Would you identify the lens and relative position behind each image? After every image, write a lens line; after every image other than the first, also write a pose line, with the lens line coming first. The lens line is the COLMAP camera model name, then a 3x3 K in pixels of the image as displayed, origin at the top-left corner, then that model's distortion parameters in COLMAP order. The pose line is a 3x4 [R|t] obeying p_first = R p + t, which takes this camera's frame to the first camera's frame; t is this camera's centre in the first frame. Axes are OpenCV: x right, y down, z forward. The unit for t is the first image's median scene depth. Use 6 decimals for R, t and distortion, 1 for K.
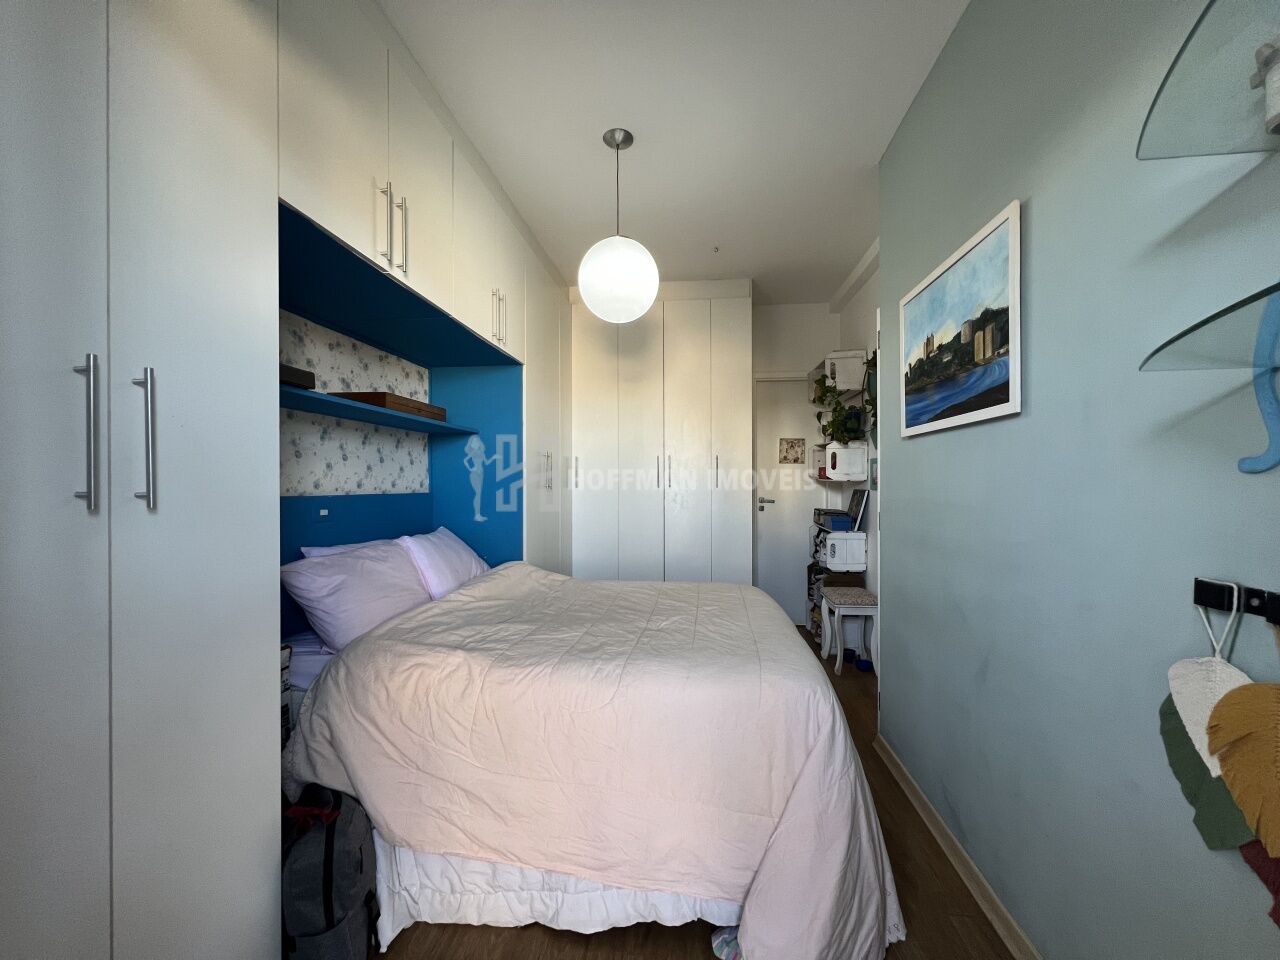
lens RADIAL K [[510.5, 0, 640.2], [0, 510.5, 480.7], [0, 0, 1]] dist [-0.000125, -0.000668]
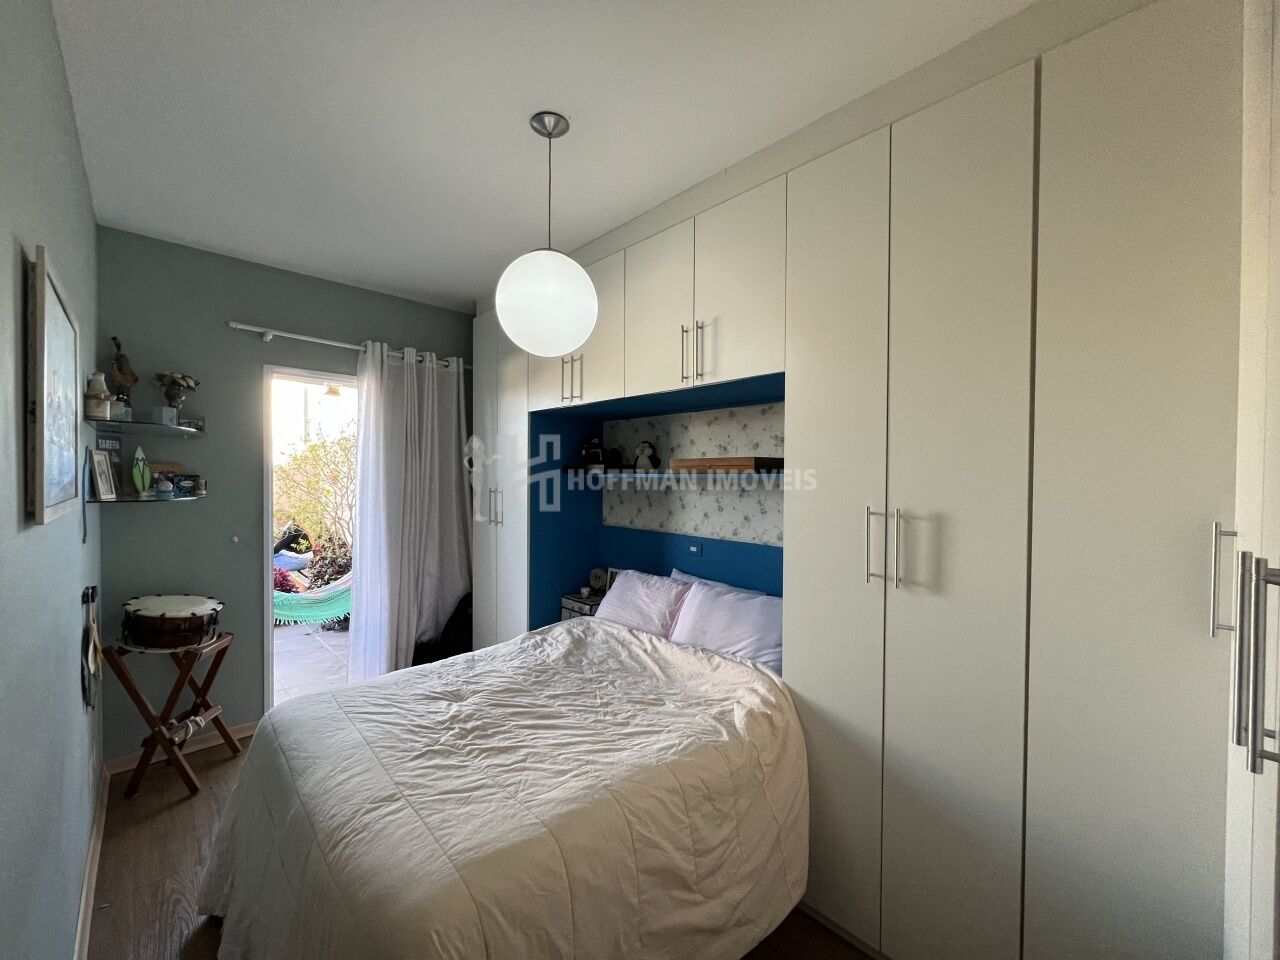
lens RADIAL K [[510.5, 0, 639.1], [0, 510.5, 481.0], [0, 0, 1]] dist [-0.000125, -0.000668]
pose [[-0.640388, 0.010732, -0.767976, 0.480348], [-0.000736, 0.999893, 0.014586, -0.128354], [0.768051, 0.009906, -0.640312, 1.612713]]
